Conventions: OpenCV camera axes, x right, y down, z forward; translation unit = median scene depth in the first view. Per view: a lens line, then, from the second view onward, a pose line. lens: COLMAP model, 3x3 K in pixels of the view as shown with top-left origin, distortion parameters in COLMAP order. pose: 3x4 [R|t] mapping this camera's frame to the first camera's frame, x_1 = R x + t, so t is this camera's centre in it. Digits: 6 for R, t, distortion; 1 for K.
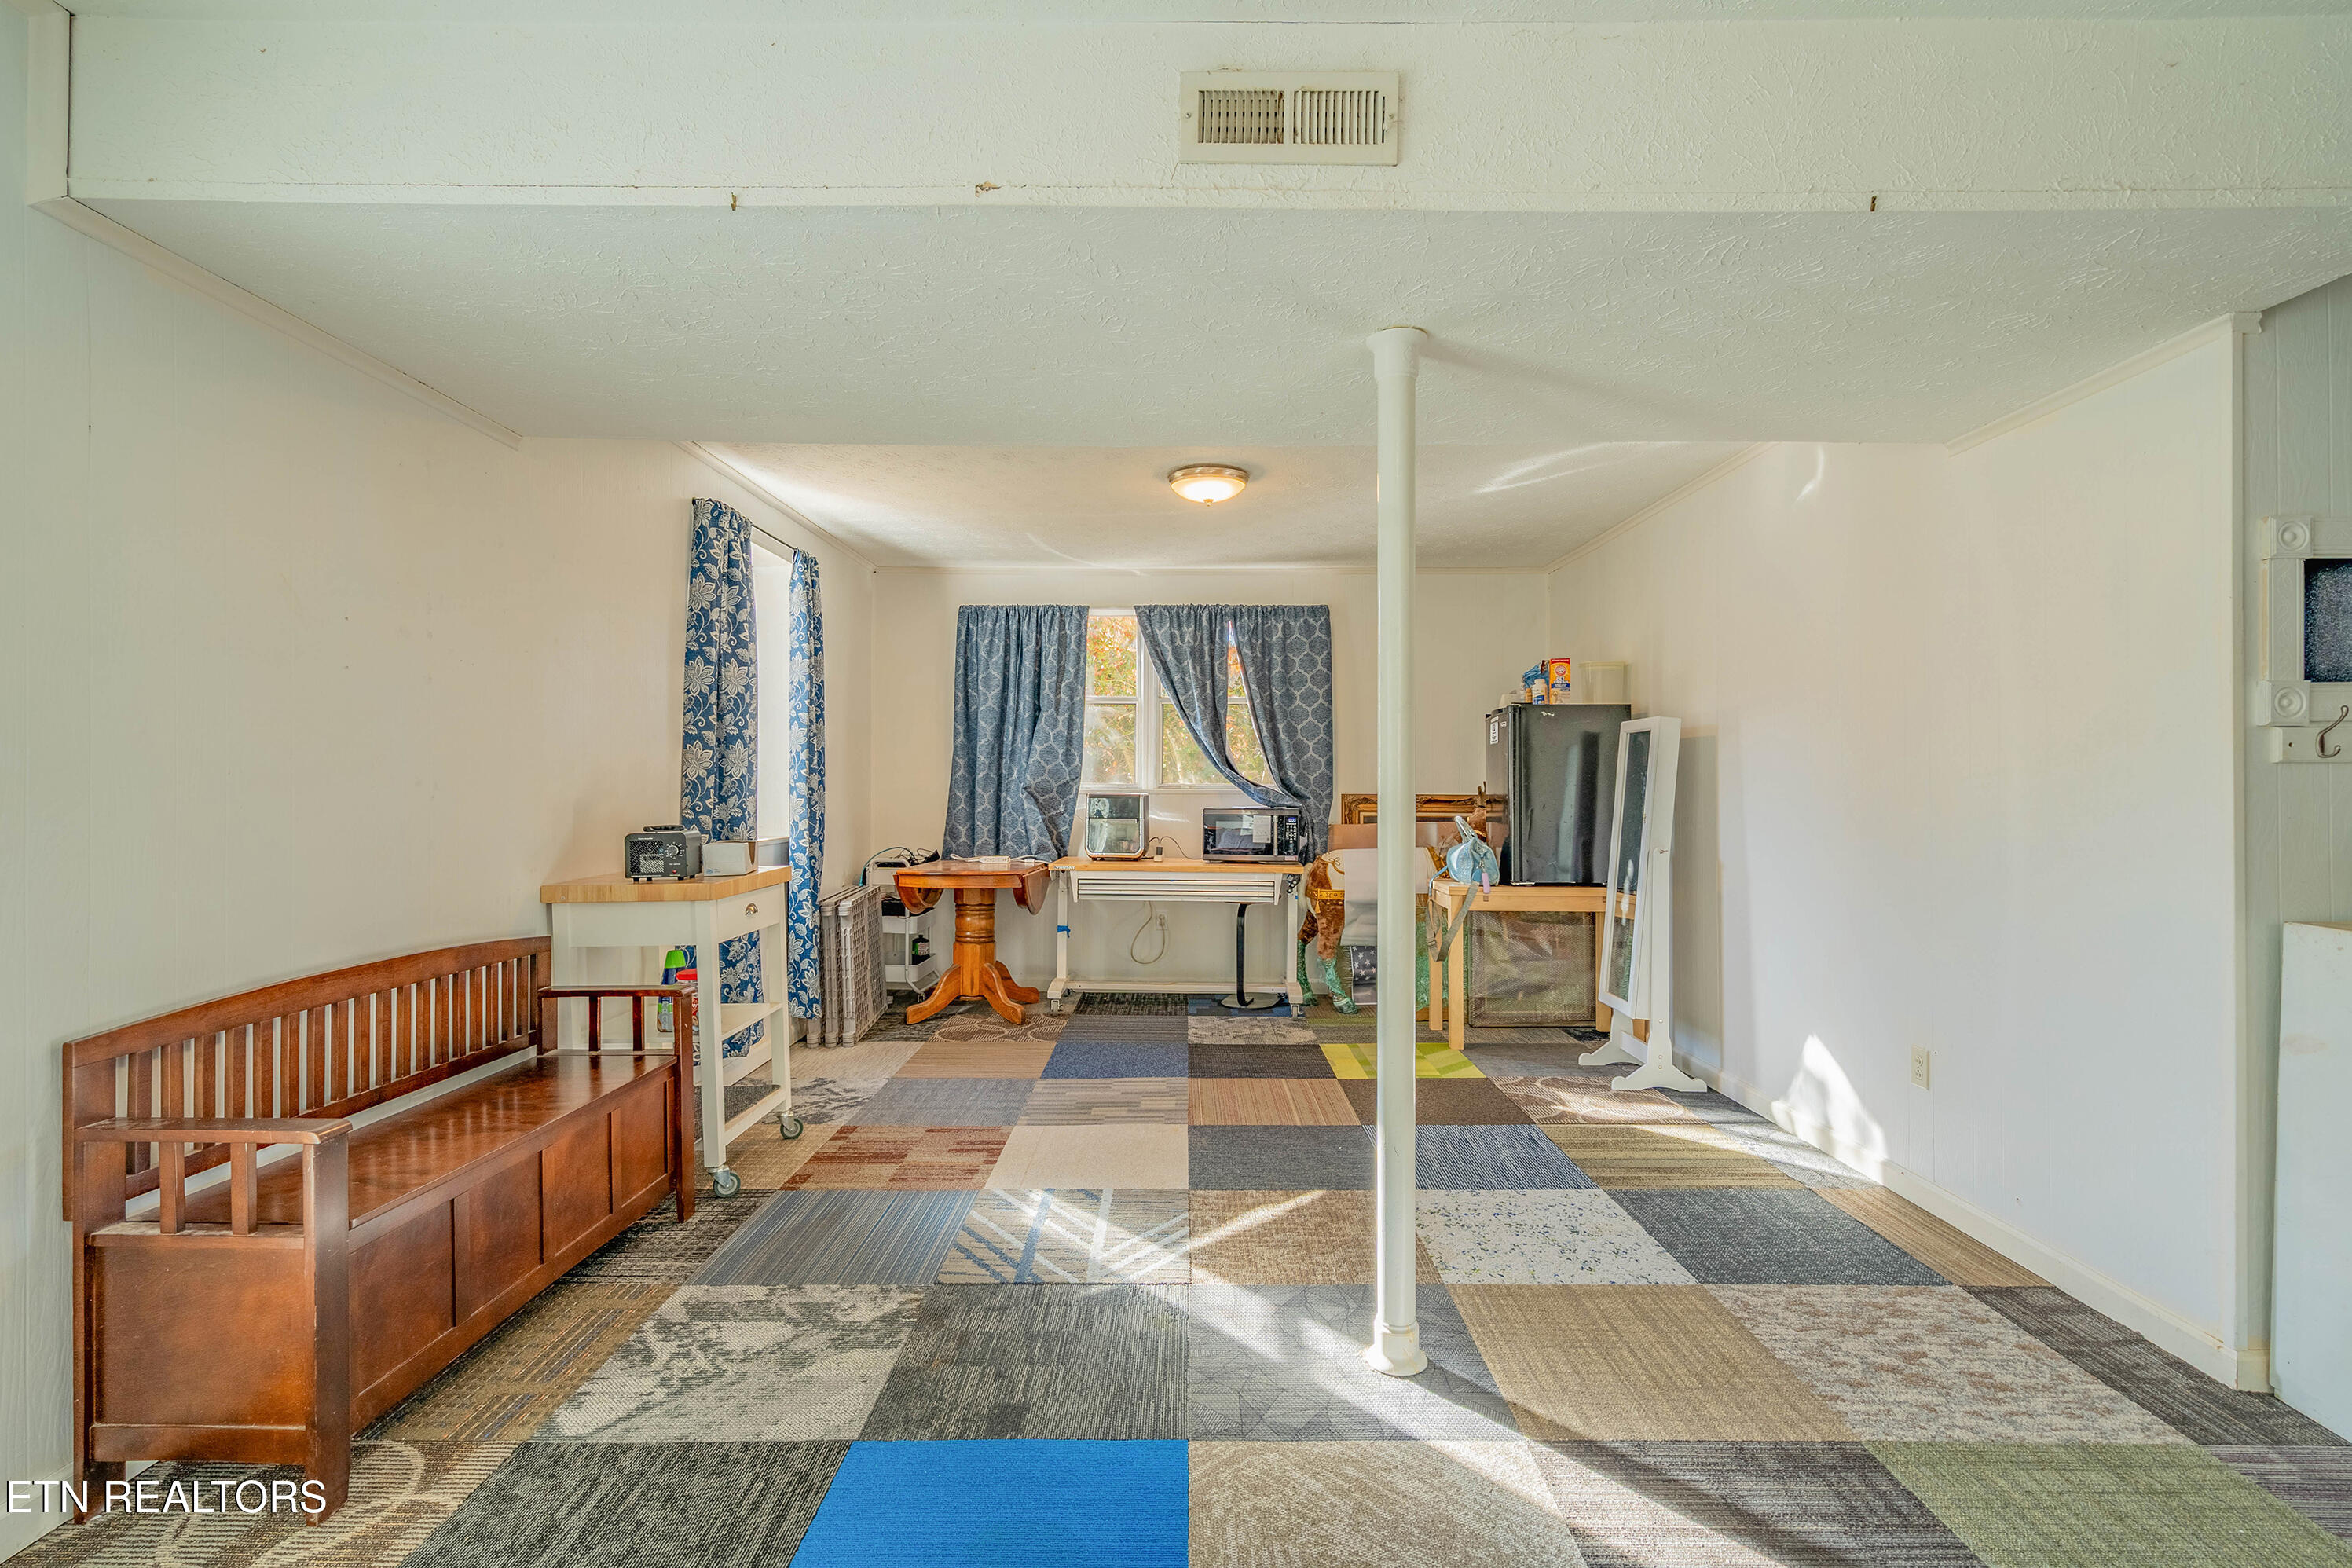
lens RADIAL K [[1076.0, 0, 1177.3], [0, 1076.0, 776.1], [0, 0, 1]] dist [-0.003448, 0.000653]
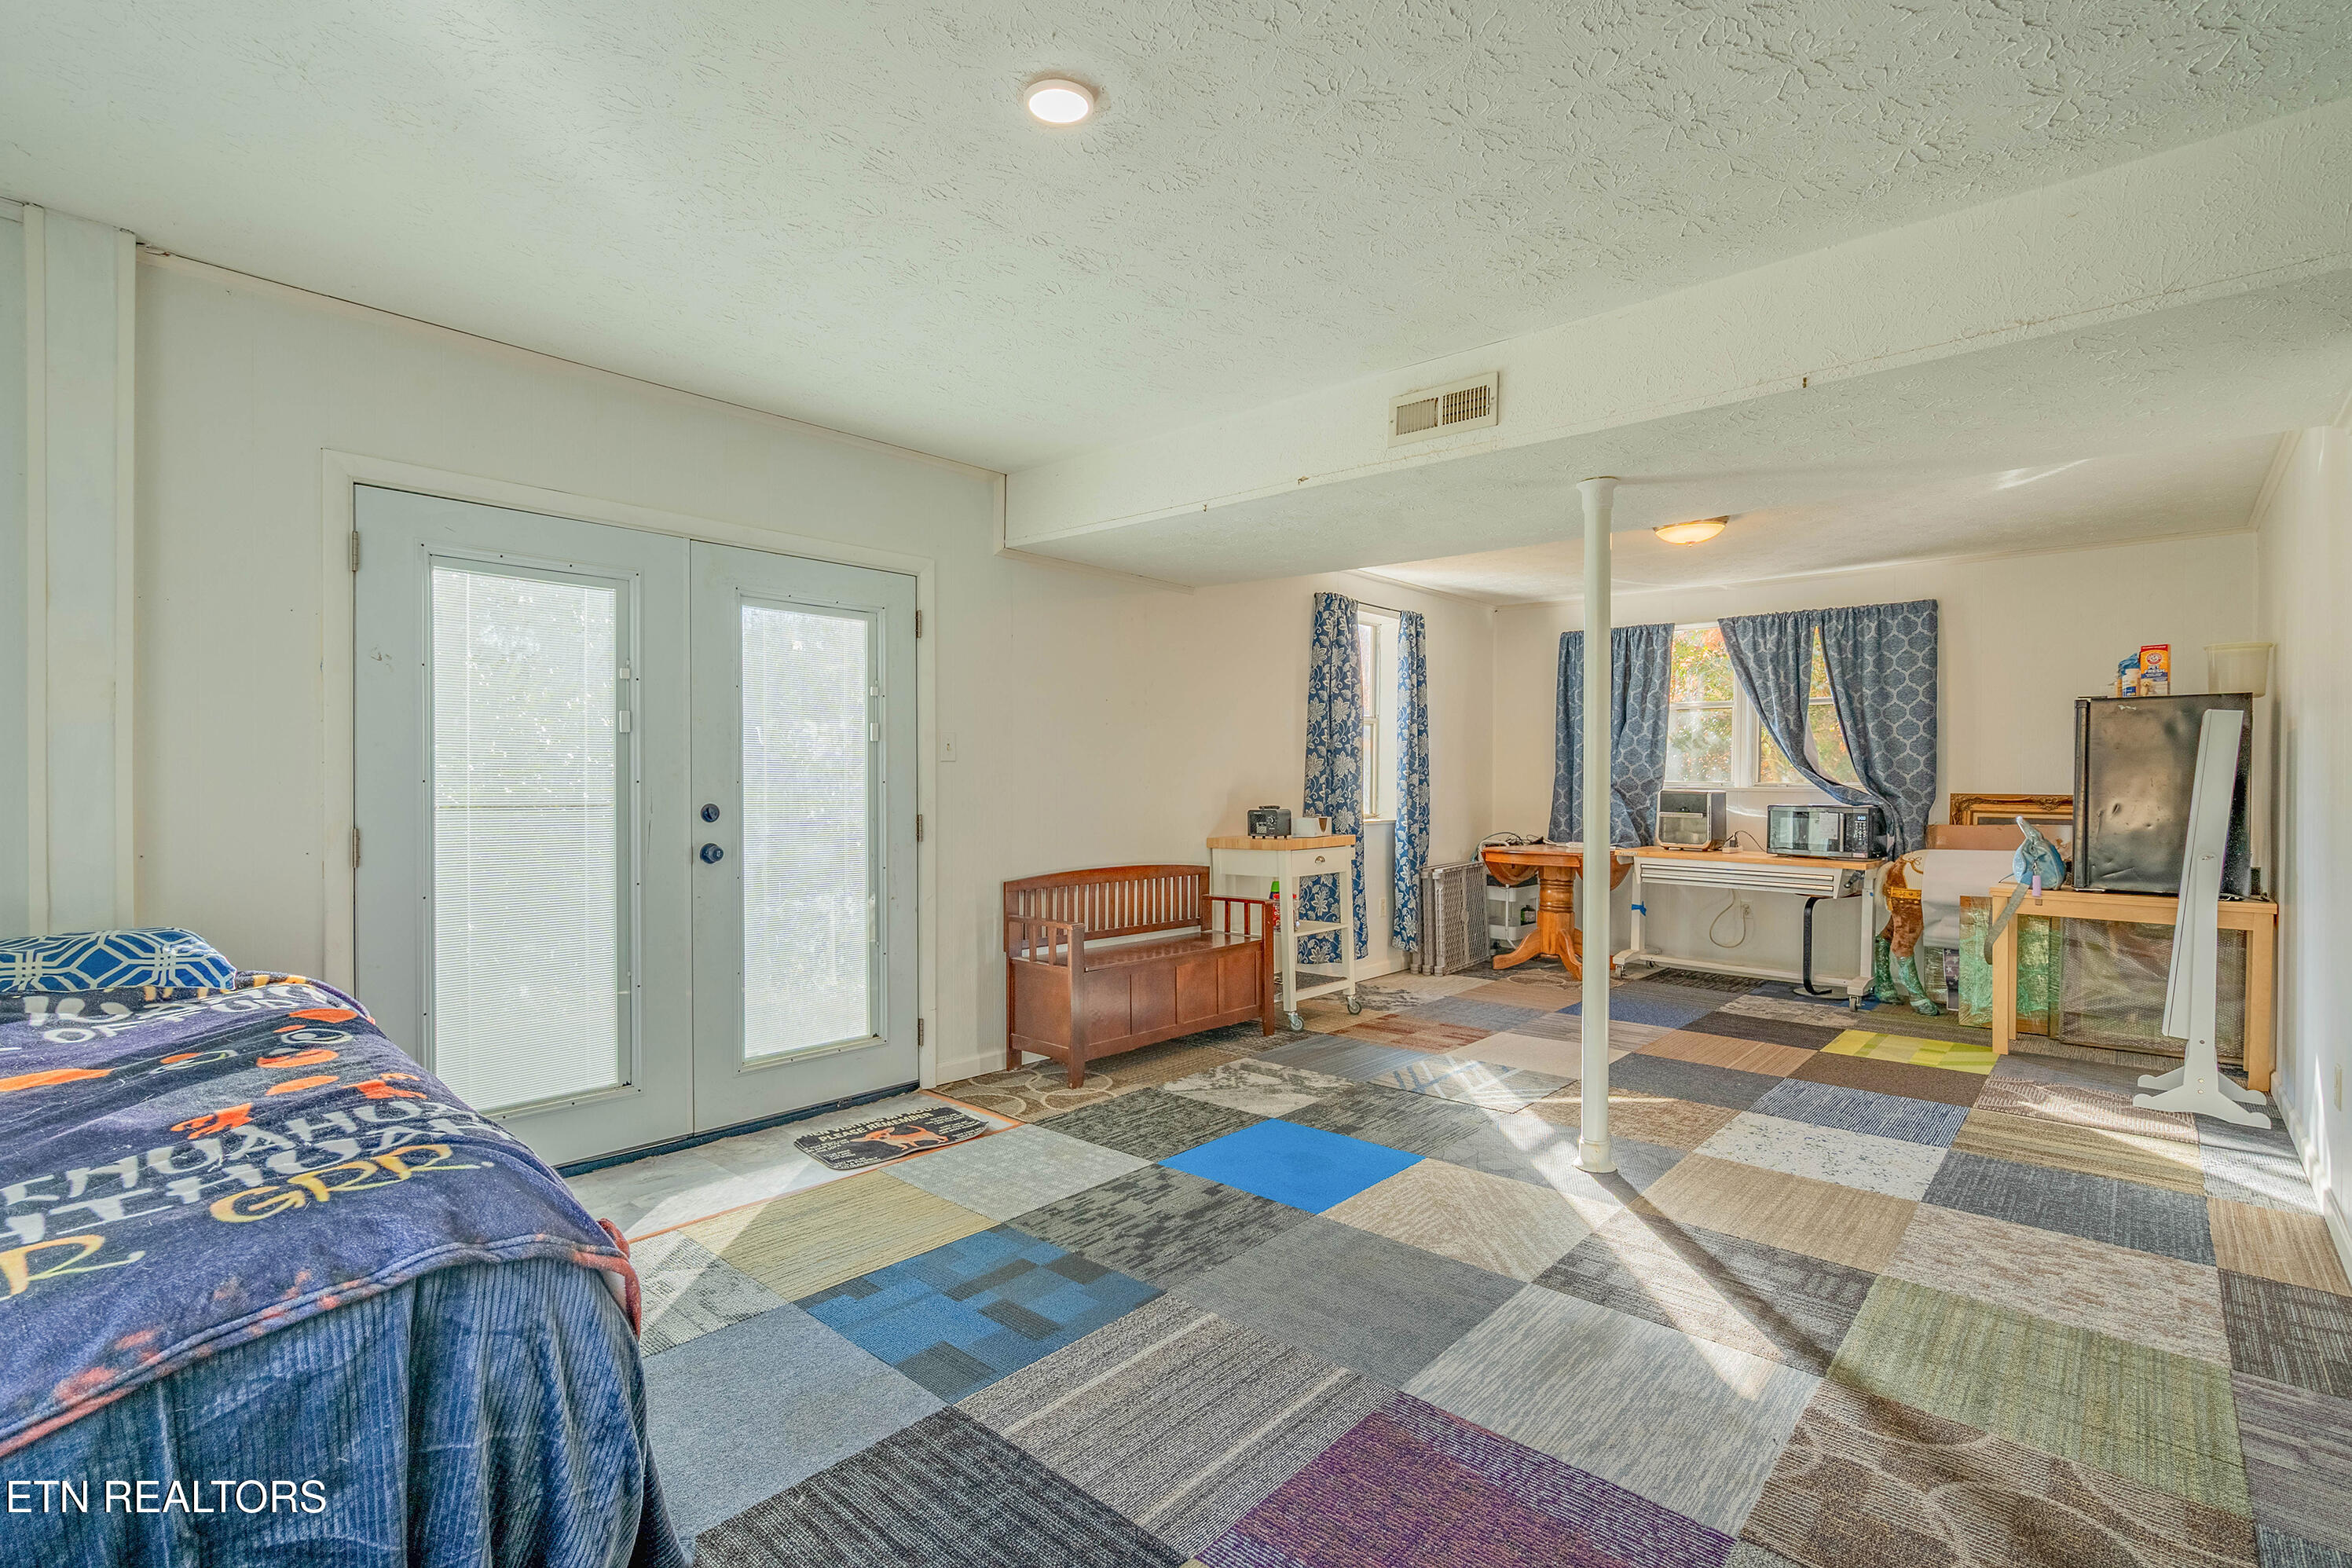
lens RADIAL K [[1076.0, 0, 1177.3], [0, 1076.0, 776.1], [0, 0, 1]] dist [-0.003448, 0.000653]
pose [[0.750520, 0.000058, -0.660847, 0.349151], [0.001080, 0.999999, 0.001314, -0.001338], [0.660846, -0.001700, 0.750519, -0.234035]]
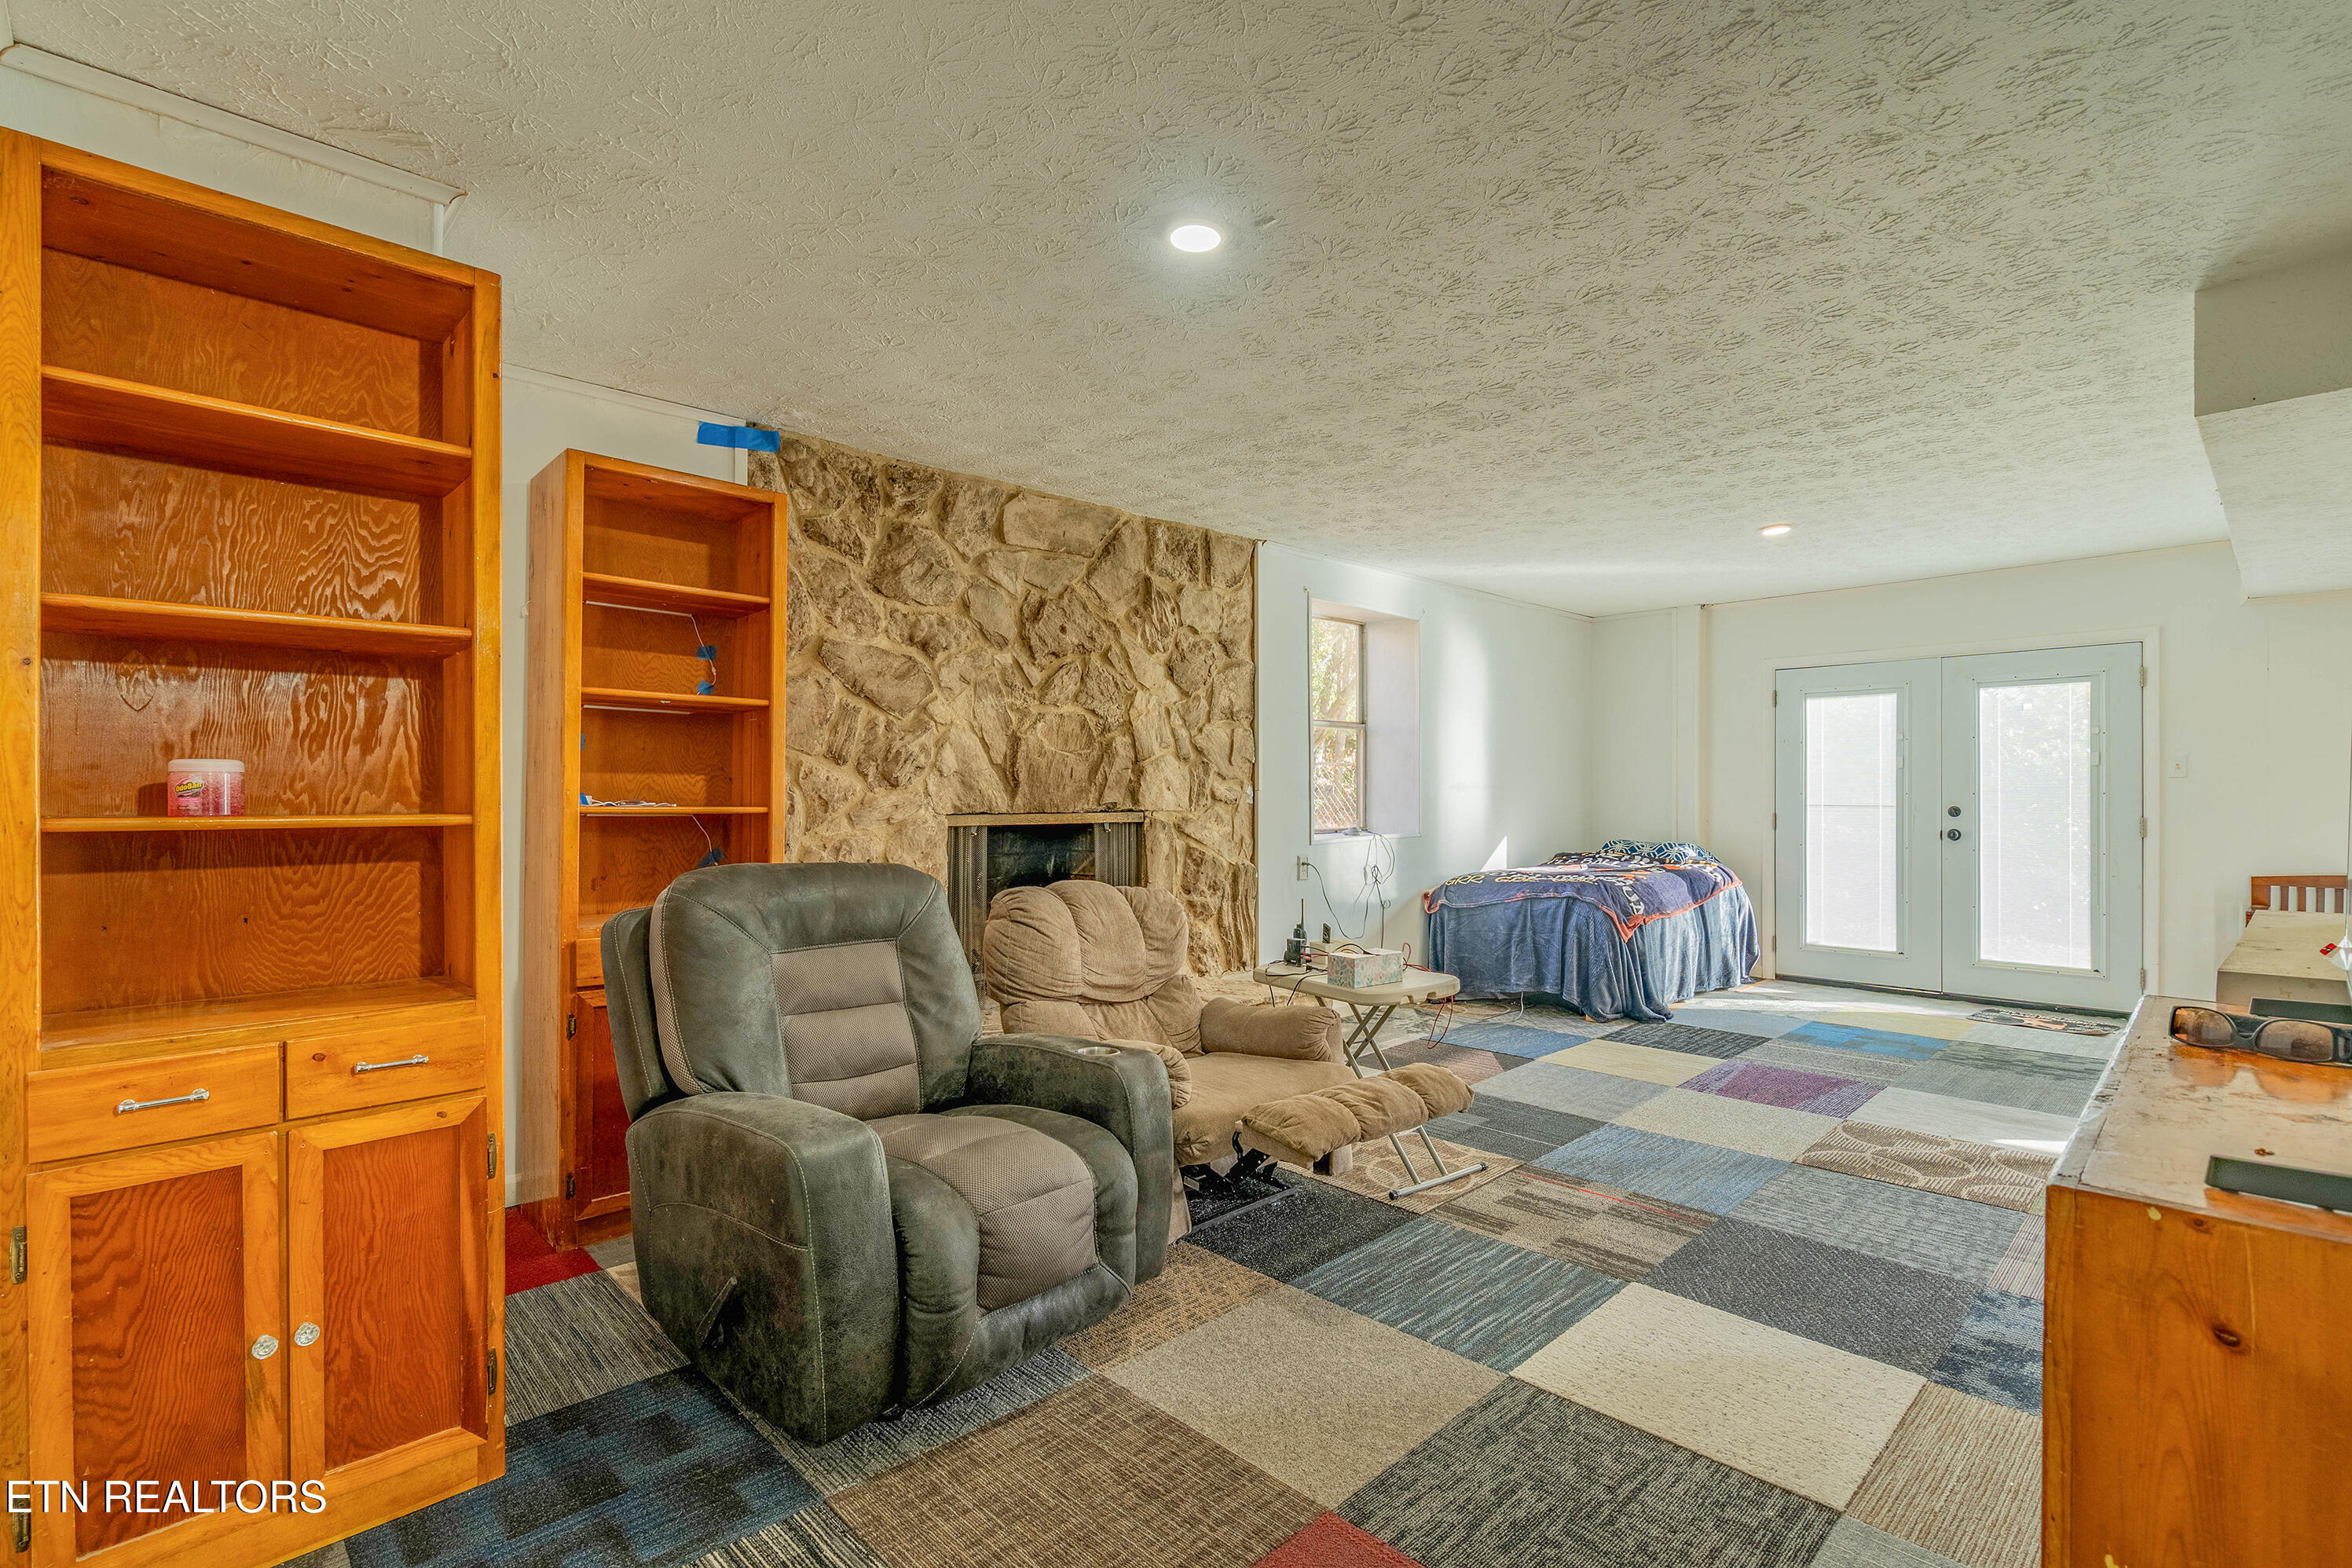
lens RADIAL K [[1069.0, 0, 1186.5], [0, 1069.0, 793.8], [0, 0, 1]] dist [-0.000908, 0.000098]
pose [[-0.710437, 0.003328, -0.703753, 1.185365], [0.005309, 0.999986, -0.000632, -0.000755], [0.703741, -0.004185, -0.710444, 0.377915]]
